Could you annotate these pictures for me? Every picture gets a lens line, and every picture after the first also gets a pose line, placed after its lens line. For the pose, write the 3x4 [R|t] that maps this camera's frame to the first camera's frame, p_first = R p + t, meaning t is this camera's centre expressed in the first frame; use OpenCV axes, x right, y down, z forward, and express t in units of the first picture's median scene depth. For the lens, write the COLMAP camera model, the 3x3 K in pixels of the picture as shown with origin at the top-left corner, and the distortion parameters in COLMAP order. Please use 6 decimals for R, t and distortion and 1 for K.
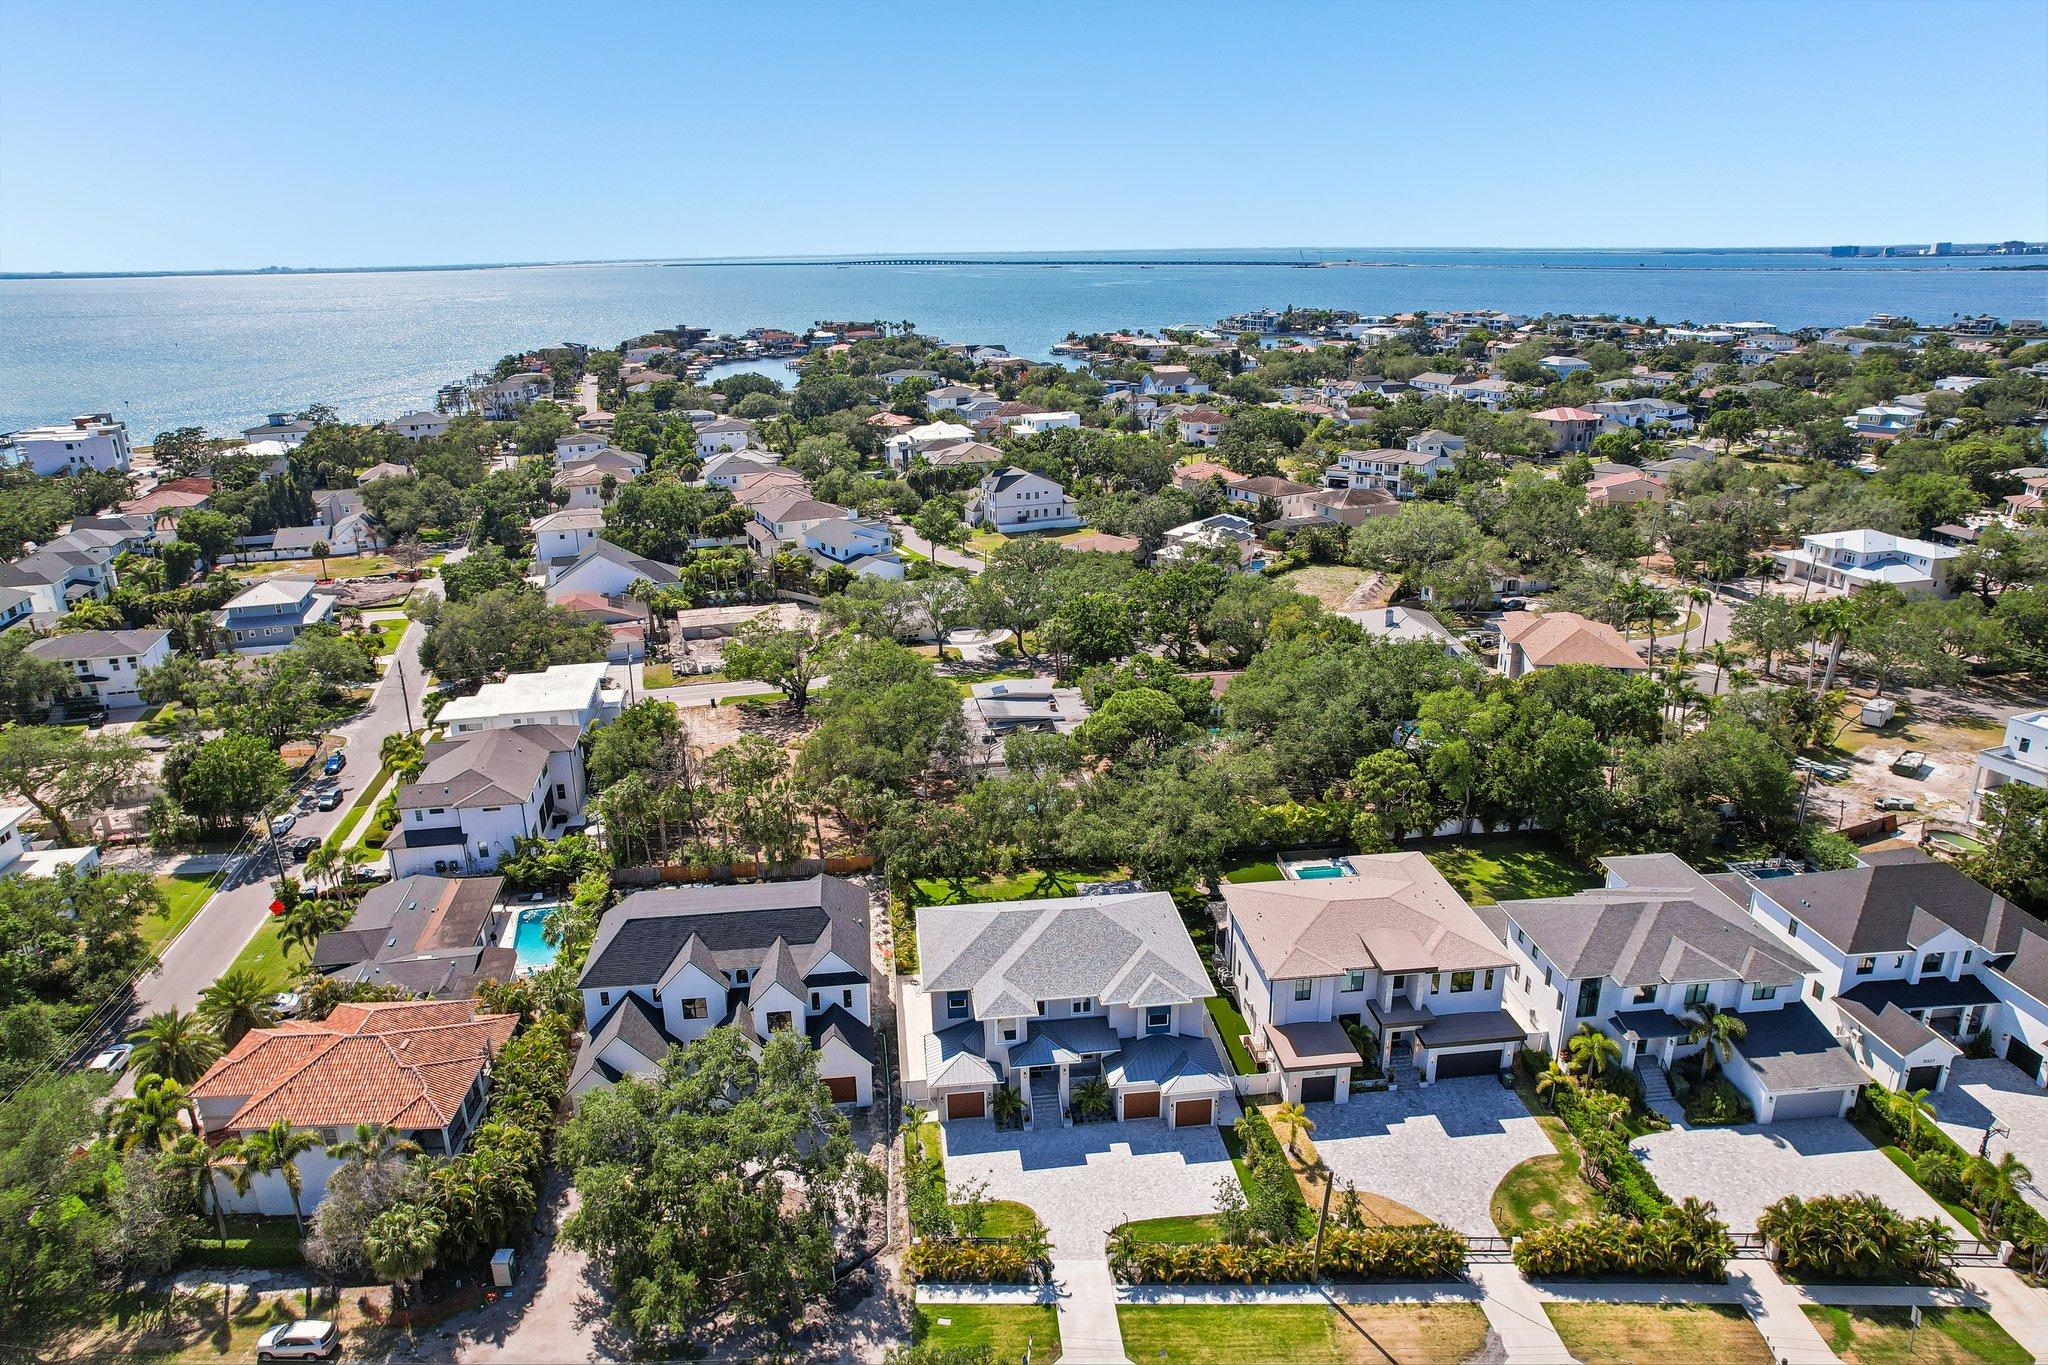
lens RADIAL K [[1311.6, 0, 1028.1], [0, 1311.6, 688.2], [0, 0, 1]] dist [-0.068095, 0.061416]
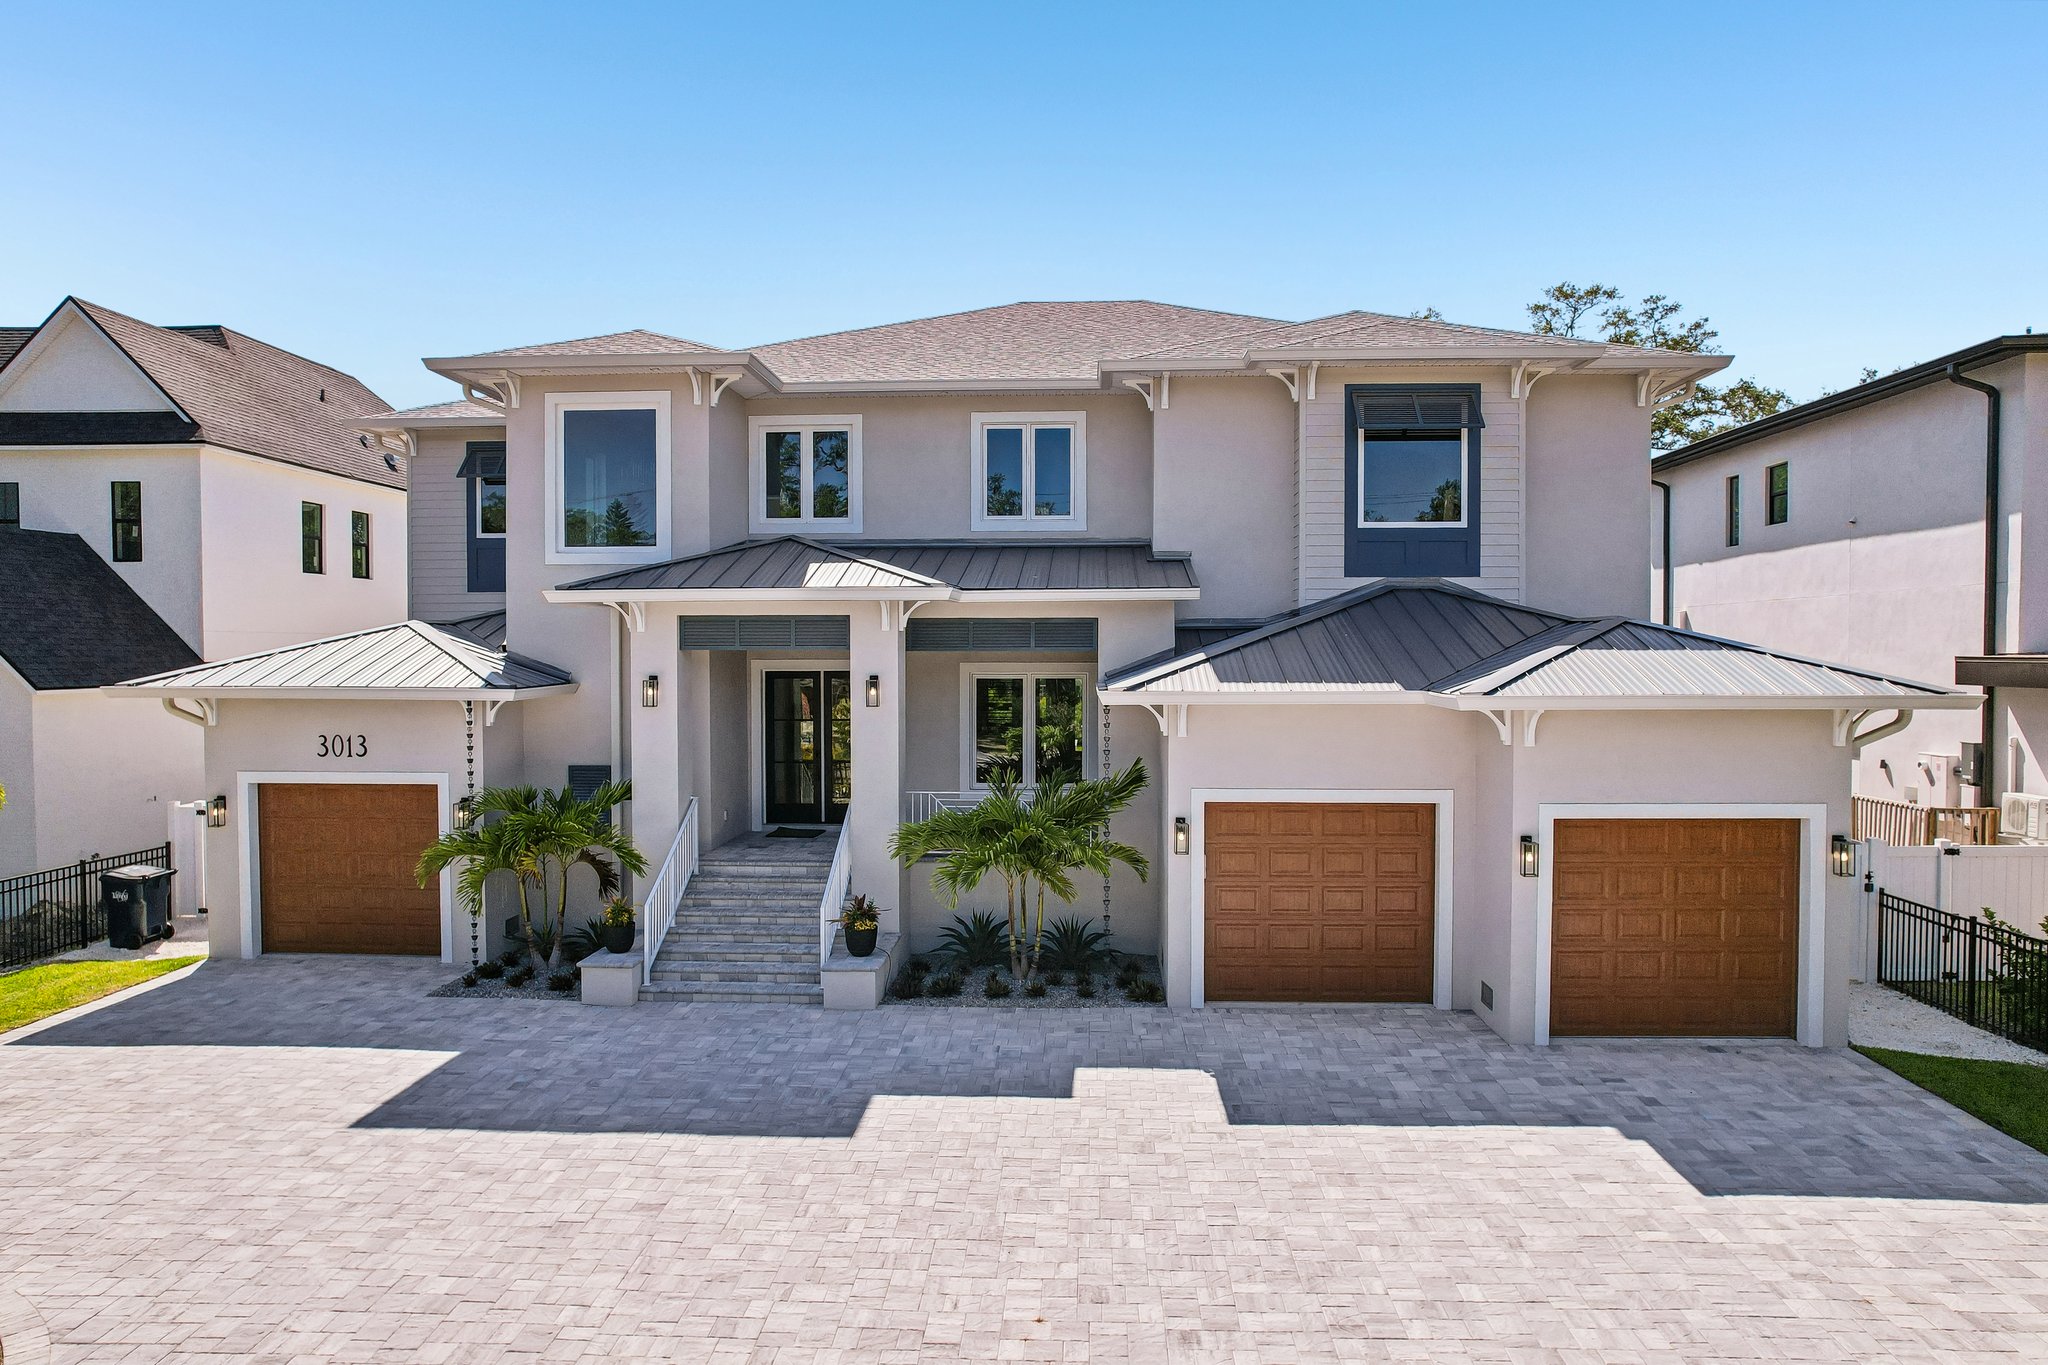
lens RADIAL K [[1329.8, 0, 1024.0], [0, 1329.8, 682.5], [0, 0, 1]] dist [-0.073677, 0.062906]
pose [[0.985309, 0.014755, -0.170141, 0.057509], [-0.065584, 0.952560, -0.297200, 0.251022], [0.157684, 0.303992, 0.939534, 0.607493]]
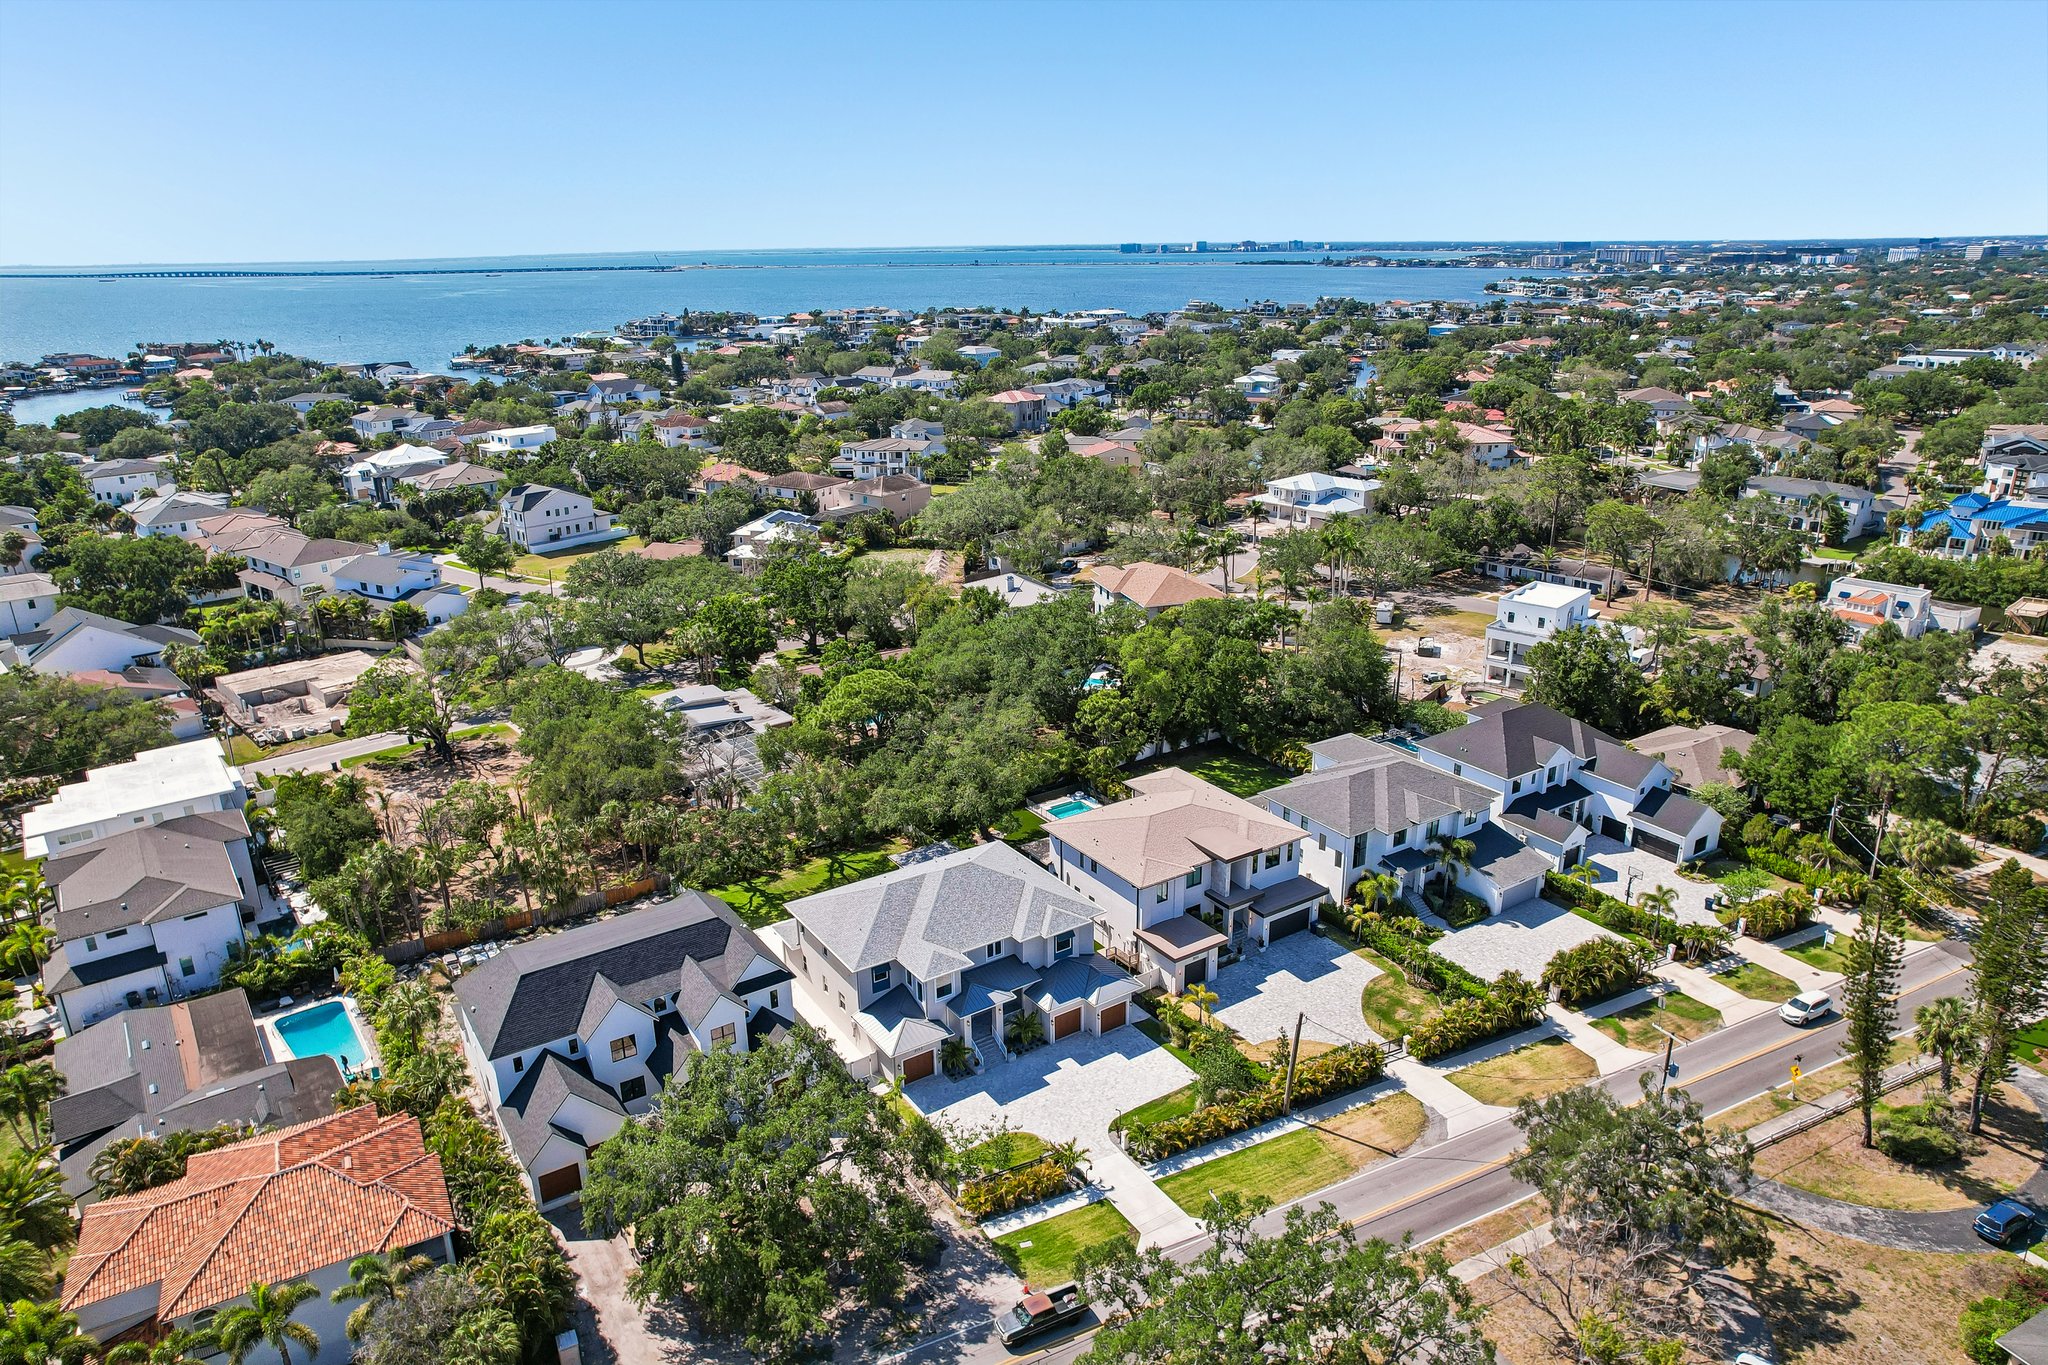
lens RADIAL K [[1311.6, 0, 1028.1], [0, 1311.6, 688.2], [0, 0, 1]] dist [-0.068095, 0.061416]
pose [[0.890785, -0.147010, 0.429990, -0.272184], [0.147947, 0.988495, 0.031465, 0.000737], [-0.429668, 0.035587, 0.902285, 0.008501]]
